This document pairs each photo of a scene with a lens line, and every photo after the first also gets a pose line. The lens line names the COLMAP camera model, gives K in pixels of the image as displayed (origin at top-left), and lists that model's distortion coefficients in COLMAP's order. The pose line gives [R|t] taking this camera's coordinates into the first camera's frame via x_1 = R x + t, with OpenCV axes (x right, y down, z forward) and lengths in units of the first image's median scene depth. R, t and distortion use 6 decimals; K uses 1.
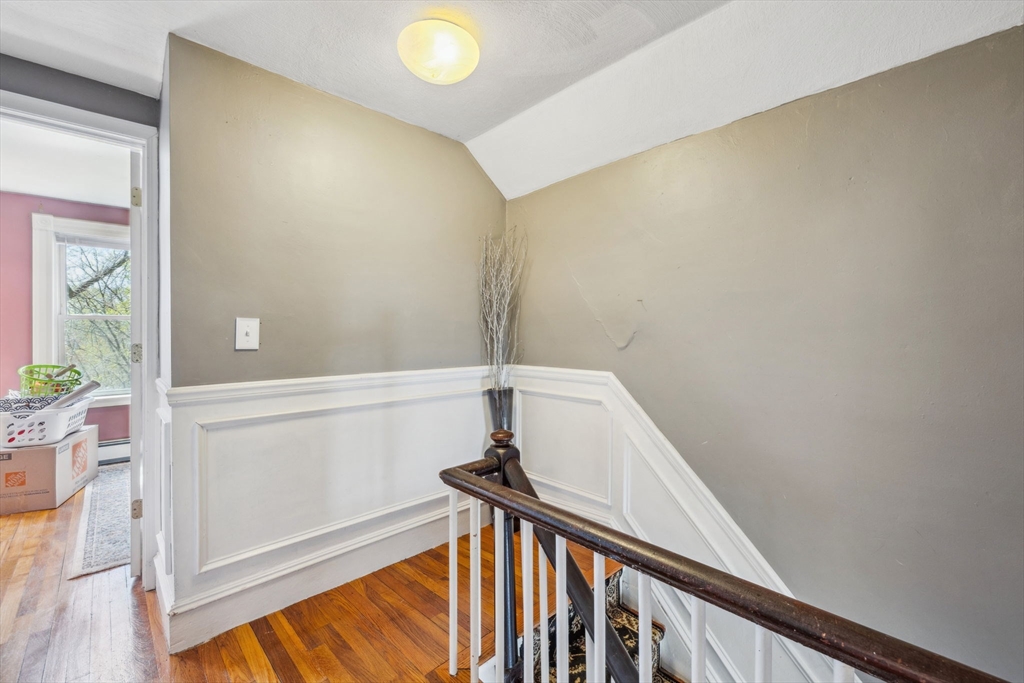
lens RADIAL K [[434.1, 0, 512.0], [0, 434.1, 341.5], [0, 0, 1]] dist [0.000467, 0.000103]
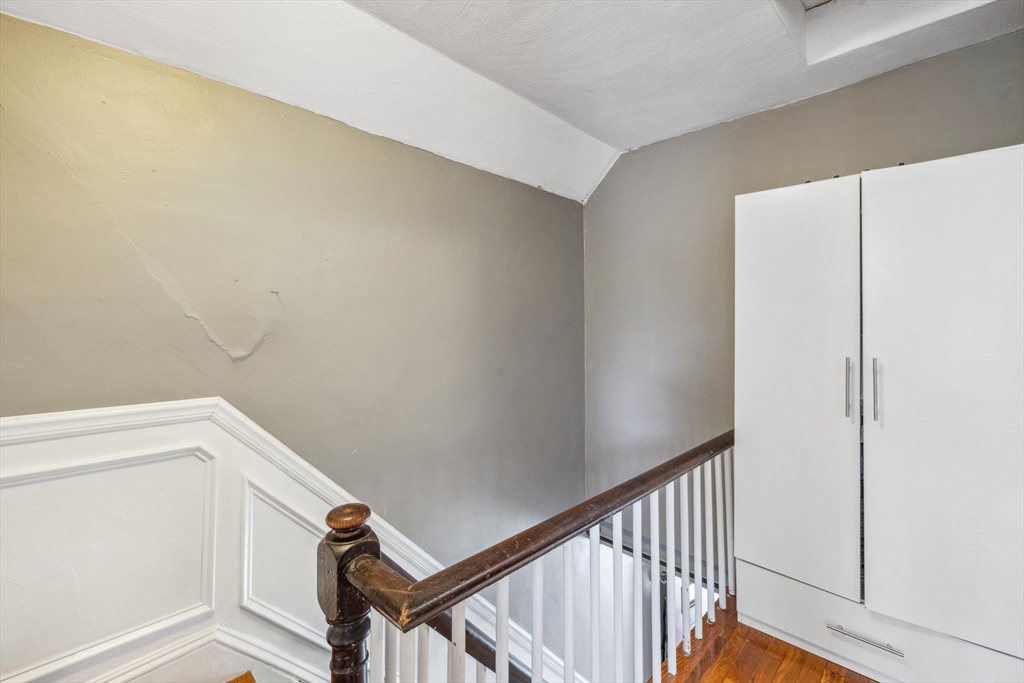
lens RADIAL K [[437.6, 0, 513.8], [0, 437.6, 301.9], [0, 0, 1]] dist [0.001175, 0.000199]
pose [[-0.037407, 0.056253, 0.997716, -0.458429], [0.022613, 0.998206, -0.055433, -0.025360], [-0.999044, 0.020488, -0.038612, 0.588586]]
